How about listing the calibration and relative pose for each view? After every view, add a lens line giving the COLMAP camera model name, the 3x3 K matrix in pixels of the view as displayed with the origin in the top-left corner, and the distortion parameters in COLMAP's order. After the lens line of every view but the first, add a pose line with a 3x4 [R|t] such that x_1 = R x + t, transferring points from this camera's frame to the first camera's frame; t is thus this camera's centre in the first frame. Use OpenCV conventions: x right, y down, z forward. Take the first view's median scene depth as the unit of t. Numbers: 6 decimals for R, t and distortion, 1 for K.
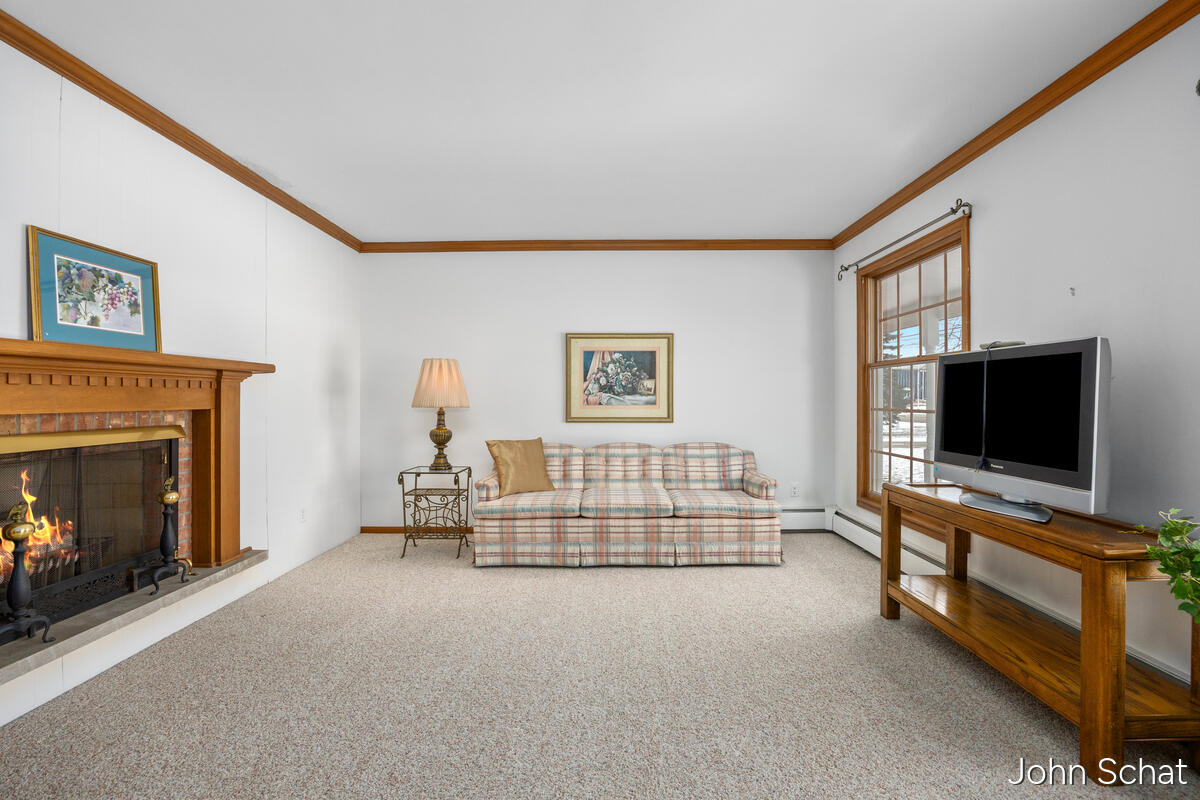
lens RADIAL K [[527.3, 0, 602.1], [0, 527.3, 400.6], [0, 0, 1]] dist [-0.016543, 0.000232]
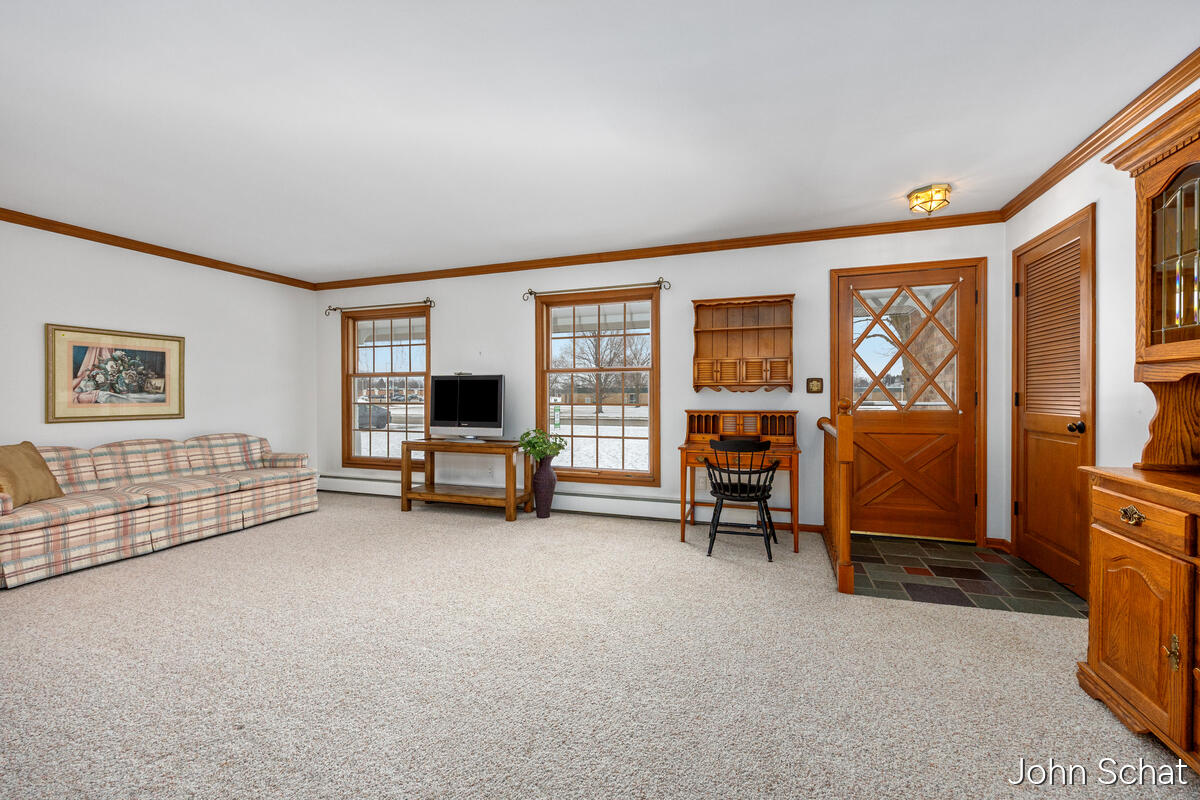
lens RADIAL K [[502.9, 0, 604.1], [0, 502.9, 396.6], [0, 0, 1]] dist [-0.015882, -0.000775]
pose [[0.327920, -0.000462, 0.944705, -0.641185], [0.004309, 0.999990, -0.001007, 0.001065], [-0.944696, 0.004401, 0.327919, -0.192532]]
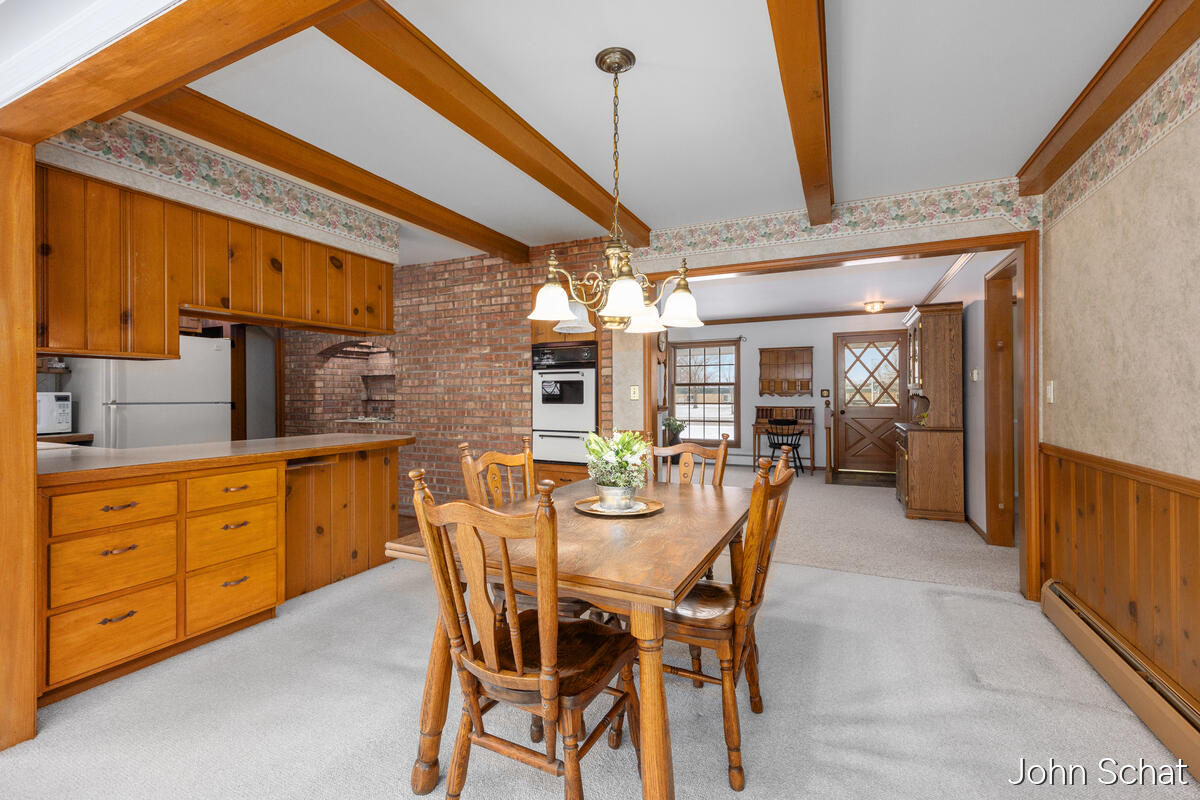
lens RADIAL K [[502.9, 0, 610.9], [0, 502.9, 394.3], [0, 0, 1]] dist [-0.015882, -0.000775]
pose [[0.412821, -0.000348, 0.910812, -1.518063], [0.005763, 0.999981, -0.002229, -0.015256], [-0.910794, 0.006169, 0.412815, -0.296029]]
